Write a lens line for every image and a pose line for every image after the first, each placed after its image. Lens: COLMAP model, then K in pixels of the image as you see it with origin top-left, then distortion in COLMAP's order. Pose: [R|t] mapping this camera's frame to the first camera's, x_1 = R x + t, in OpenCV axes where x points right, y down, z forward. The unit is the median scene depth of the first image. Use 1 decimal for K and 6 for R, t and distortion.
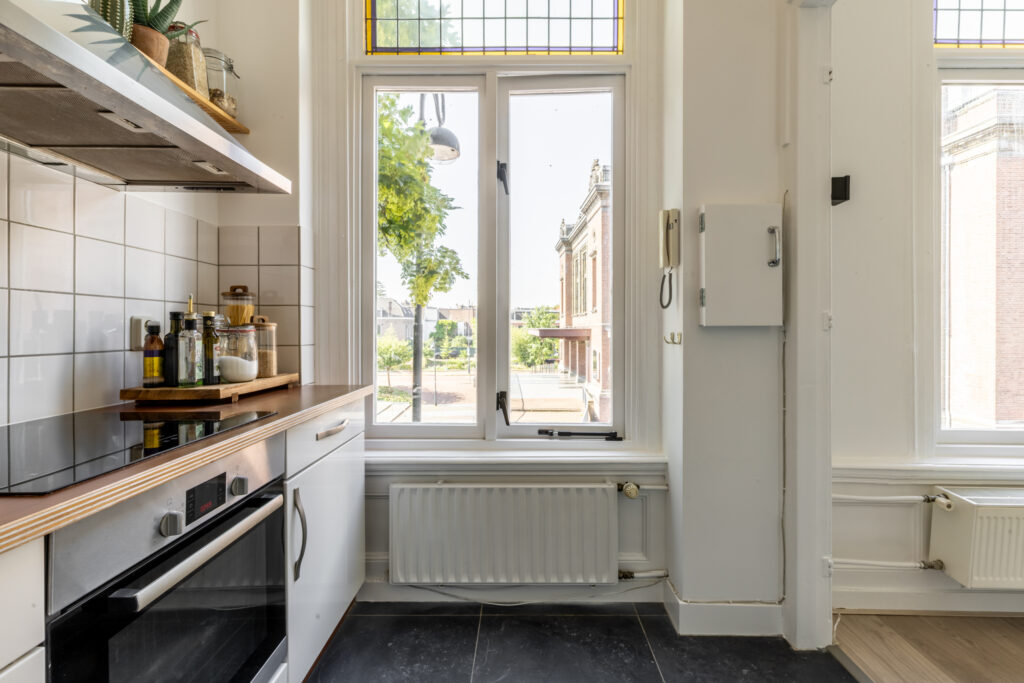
lens RADIAL K [[467.7, 0, 527.5], [0, 467.7, 337.7], [0, 0, 1]] dist [0.002639, -0.000425]
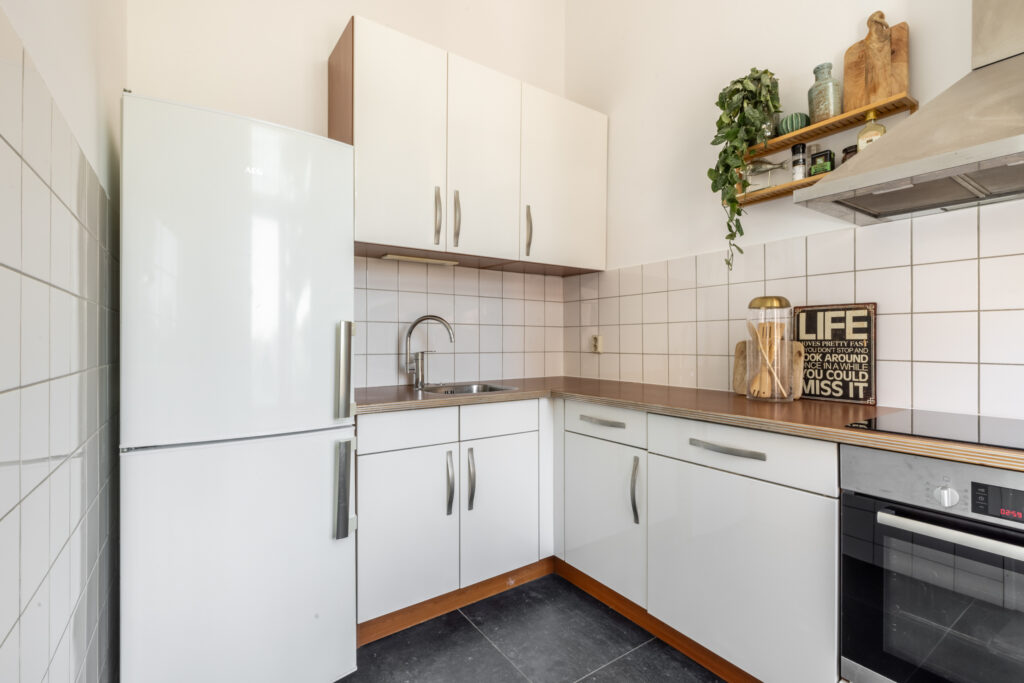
lens RADIAL K [[467.7, 0, 527.5], [0, 467.7, 337.7], [0, 0, 1]] dist [0.002639, -0.000425]
pose [[-0.821472, -0.002369, -0.570244, 0.517805], [-0.009943, 0.999899, 0.010170, -0.021299], [0.570162, 0.014024, -0.821412, 0.793613]]
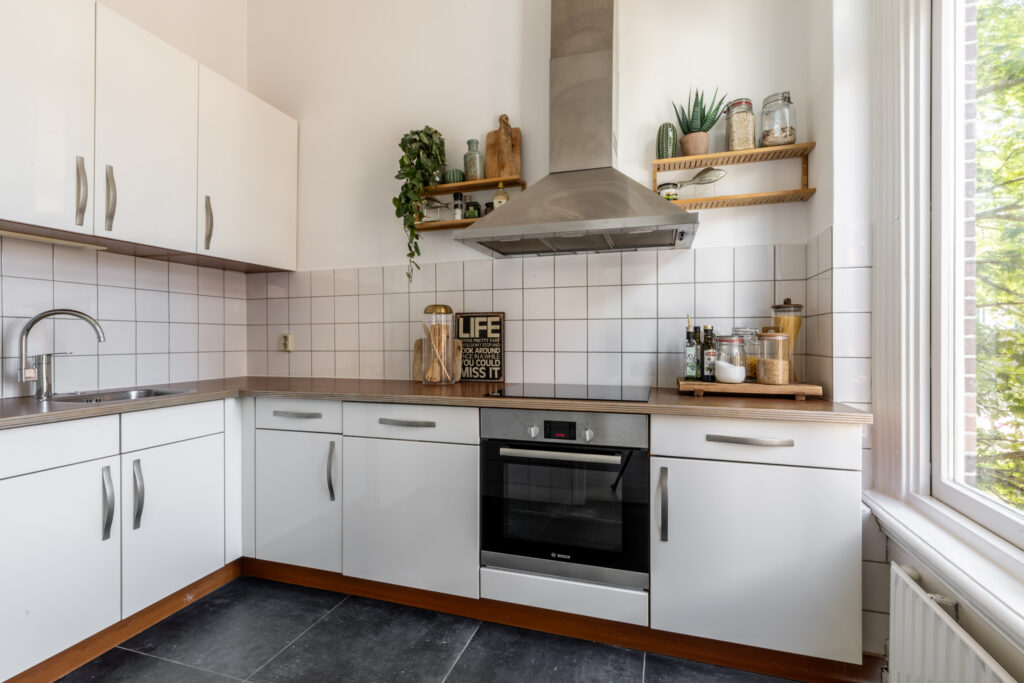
lens RADIAL K [[467.7, 0, 527.5], [0, 467.7, 337.7], [0, 0, 1]] dist [0.002639, -0.000425]
pose [[-0.304787, 0.001454, -0.952419, 0.726193], [-0.013262, 0.999895, 0.005771, -0.023326], [0.952328, 0.014389, -0.304736, 0.922217]]
